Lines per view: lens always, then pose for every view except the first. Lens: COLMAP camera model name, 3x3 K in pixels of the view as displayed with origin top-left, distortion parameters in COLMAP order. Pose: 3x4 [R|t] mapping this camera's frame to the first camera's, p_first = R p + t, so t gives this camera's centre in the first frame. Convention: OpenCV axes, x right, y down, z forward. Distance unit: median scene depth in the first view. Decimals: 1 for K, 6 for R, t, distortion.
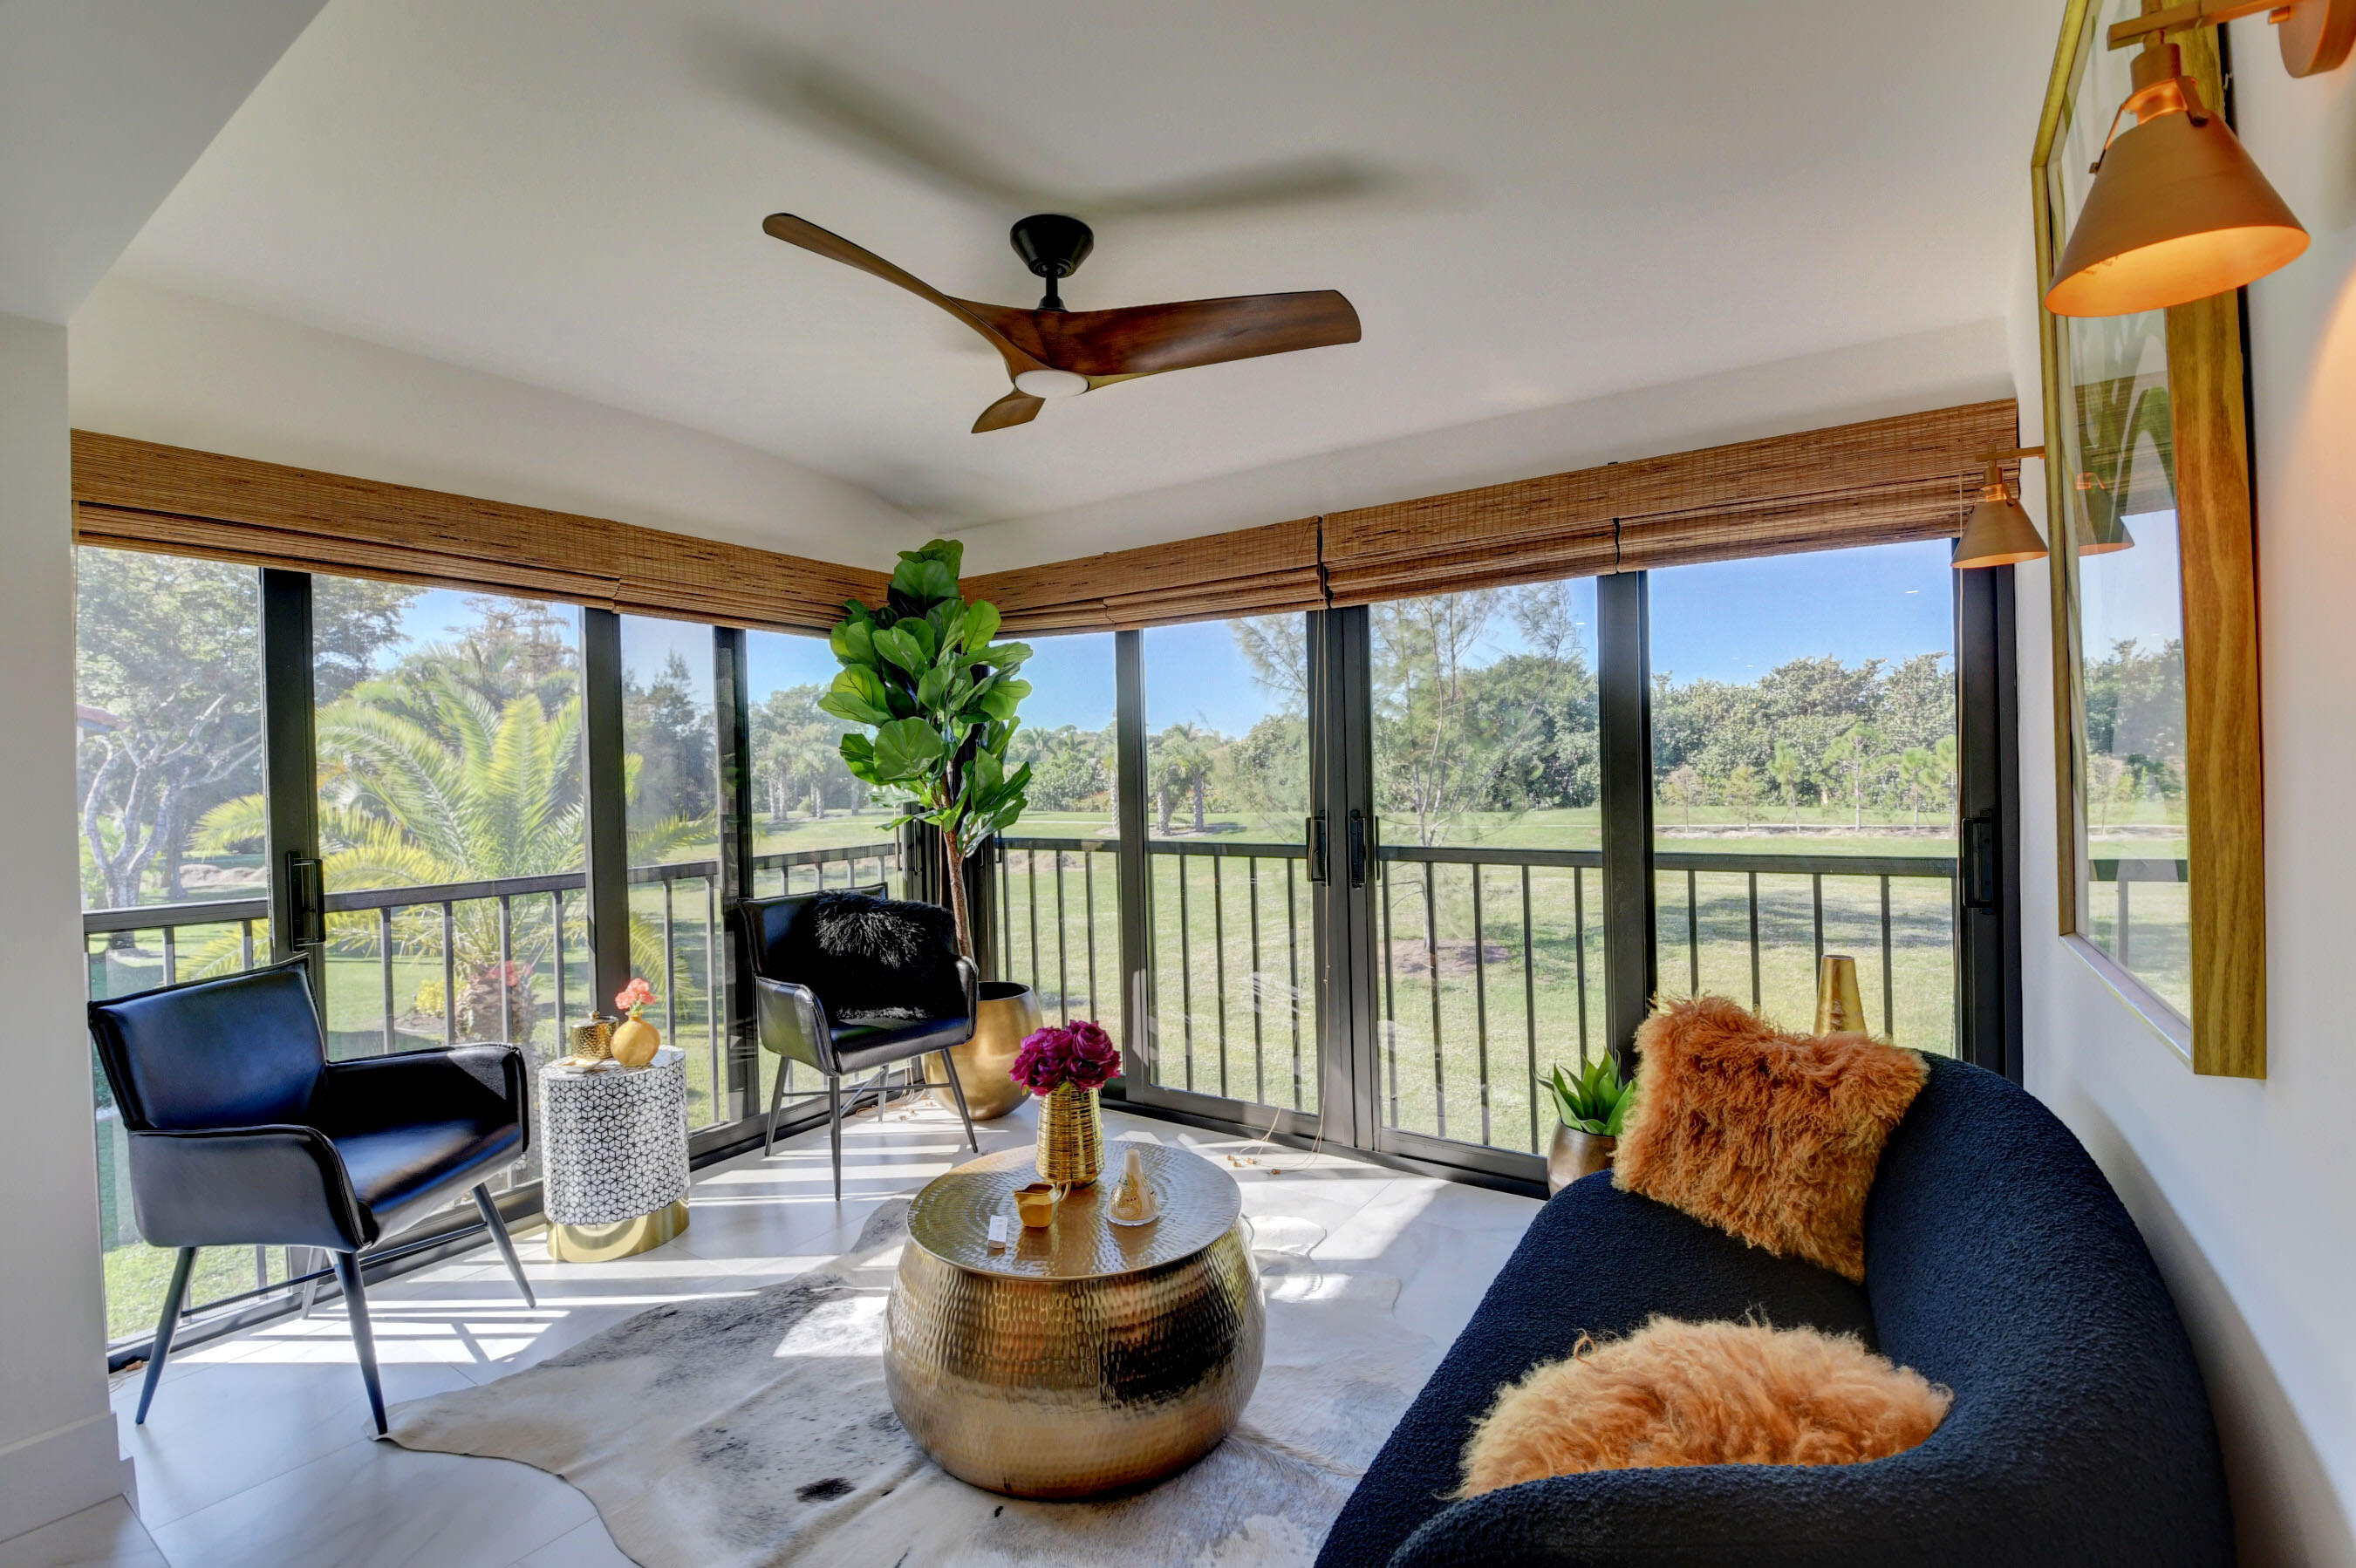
lens RADIAL K [[1037.5, 0, 1174.8], [0, 1037.5, 779.2], [0, 0, 1]] dist [0.030907, -0.041399]
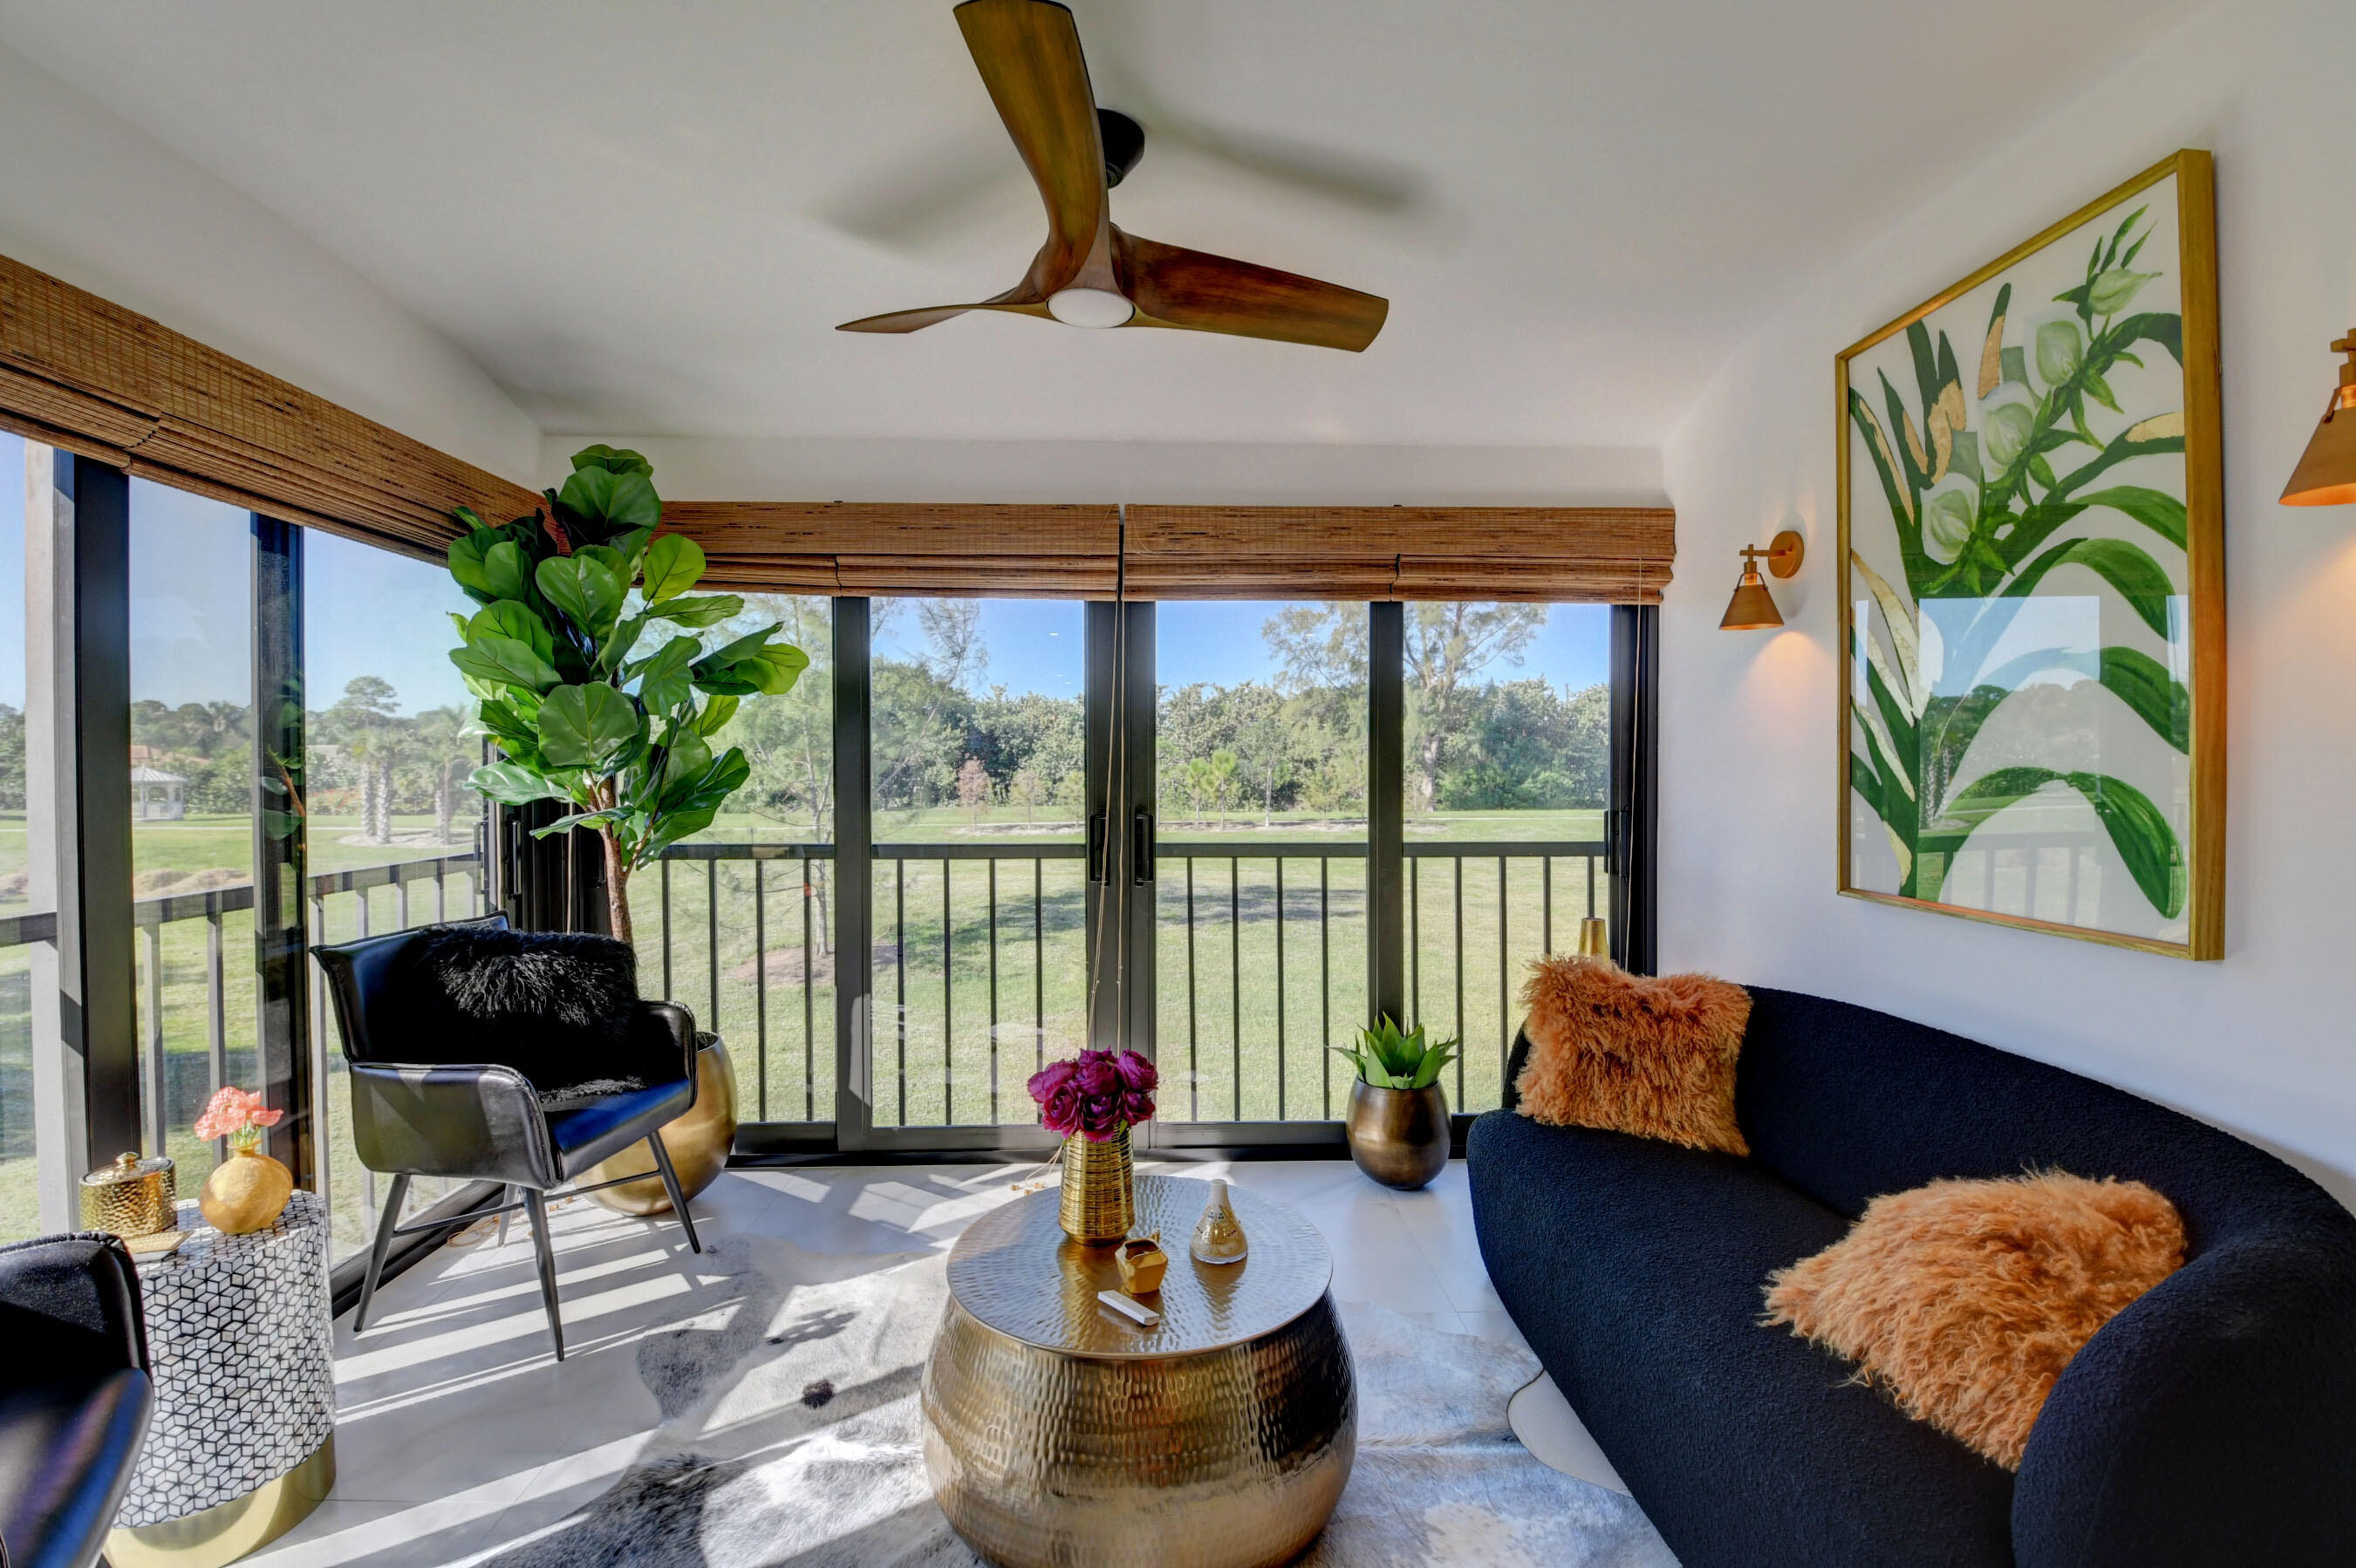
lens RADIAL K [[1039.1, 0, 1175.7], [0, 1039.1, 782.7], [0, 0, 1]] dist [0.014515, -0.019400]
pose [[0.813110, 0.012395, 0.581978, -0.355203], [-0.014188, 0.999898, -0.001474, 0.006478], [-0.581937, -0.007058, 0.813203, 0.166210]]
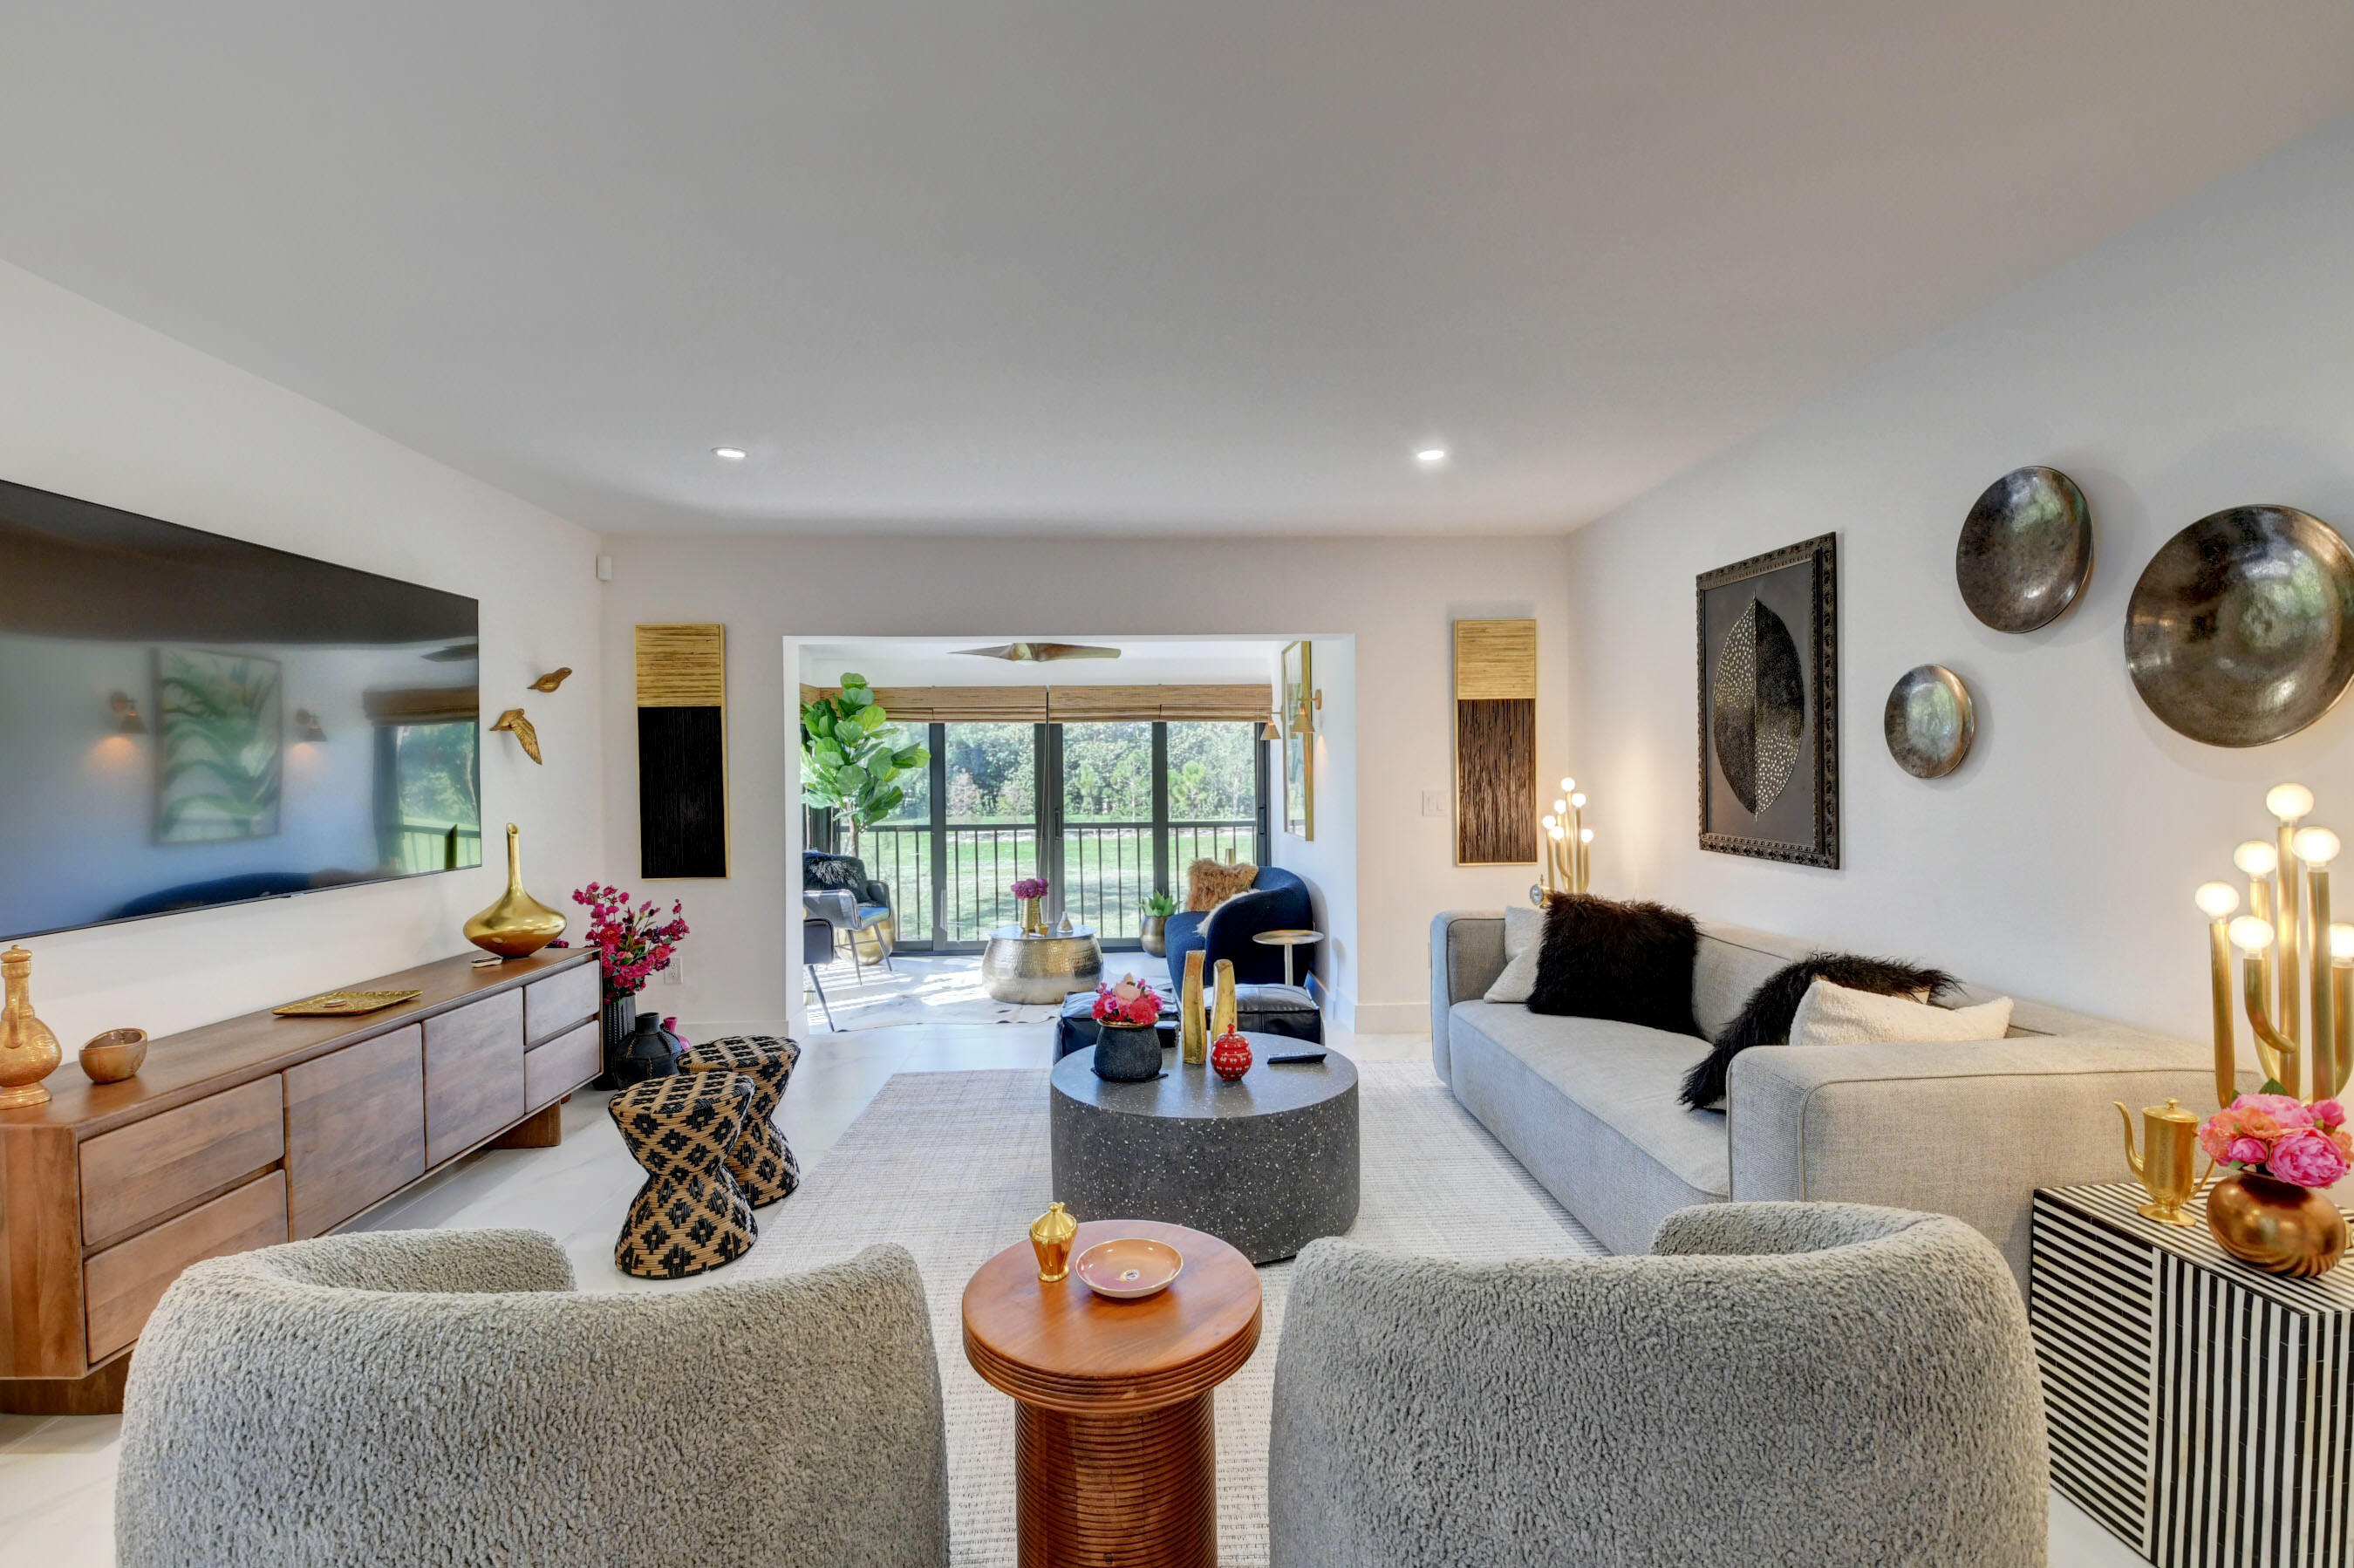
lens RADIAL K [[1035.6, 0, 1178.4], [0, 1035.6, 782.6], [0, 0, 1]] dist [0.013875, -0.022301]
pose [[0.804168, 0.008887, 0.594336, -0.969534], [-0.003464, 0.999941, -0.010264, -0.005800], [-0.594392, 0.006195, 0.804151, -1.035087]]
